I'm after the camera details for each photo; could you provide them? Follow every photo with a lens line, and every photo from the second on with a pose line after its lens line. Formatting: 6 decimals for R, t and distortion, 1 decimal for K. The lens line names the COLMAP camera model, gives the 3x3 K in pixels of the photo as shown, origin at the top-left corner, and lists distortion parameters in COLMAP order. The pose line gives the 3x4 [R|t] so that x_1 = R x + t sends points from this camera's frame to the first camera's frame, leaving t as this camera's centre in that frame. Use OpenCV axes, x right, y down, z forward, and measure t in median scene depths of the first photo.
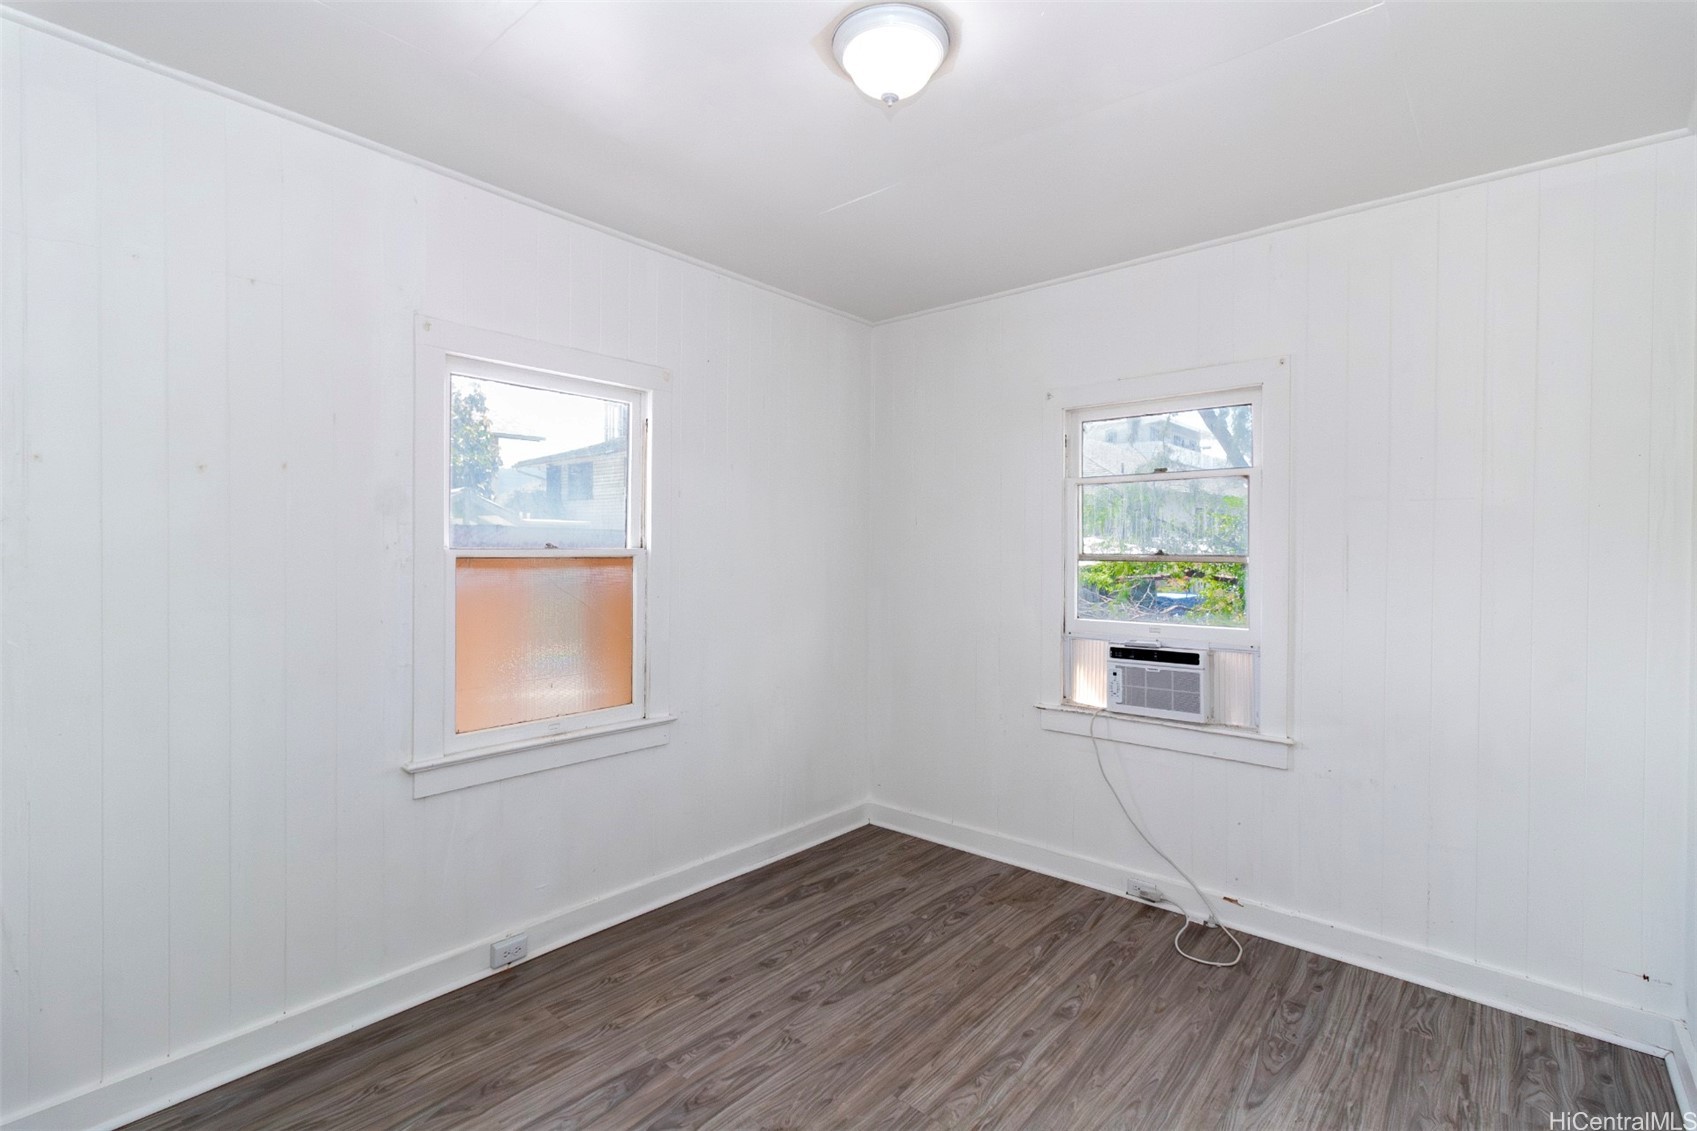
lens RADIAL K [[788.8, 0, 851.7], [0, 788.8, 549.0], [0, 0, 1]] dist [-0.000441, -0.000333]
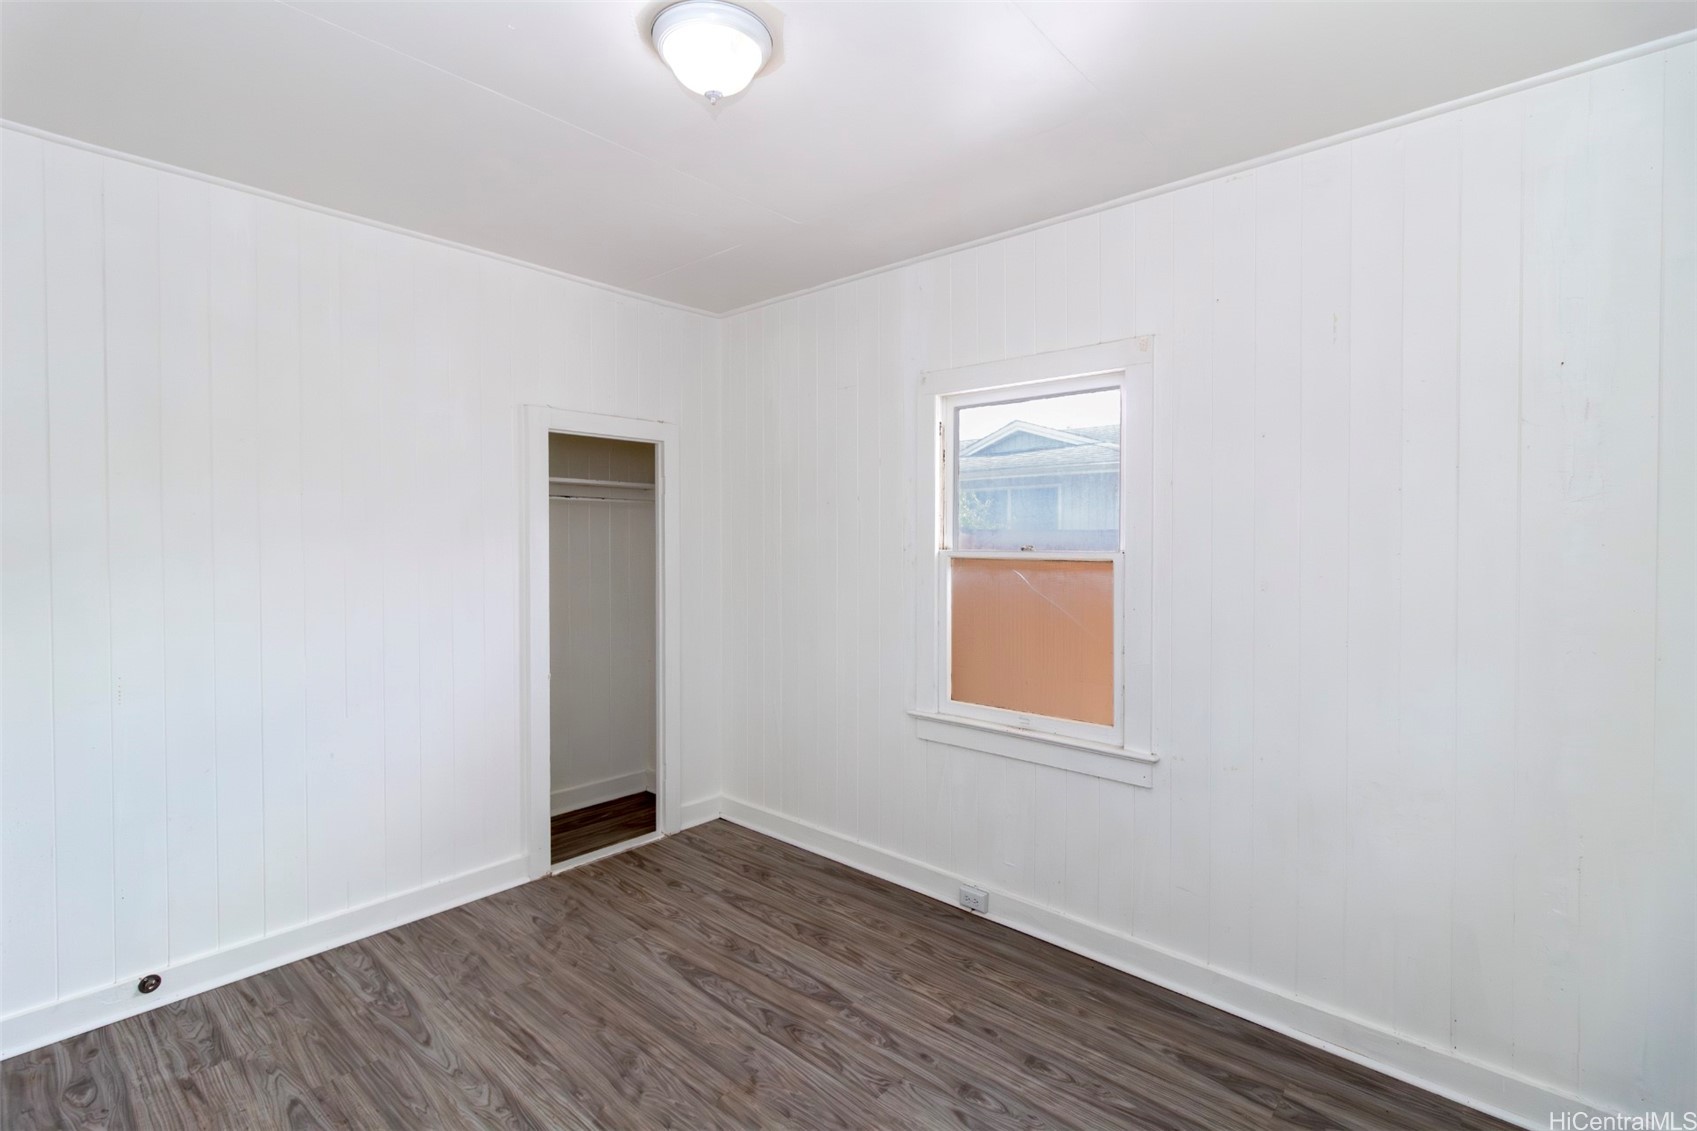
lens RADIAL K [[788.8, 0, 851.7], [0, 788.8, 549.0], [0, 0, 1]] dist [-0.000441, -0.000333]
pose [[-0.032234, -0.006455, -0.999460, 0.746551], [-0.012552, 0.999903, -0.006053, 0.005943], [0.999402, 0.012350, -0.032312, 0.872283]]
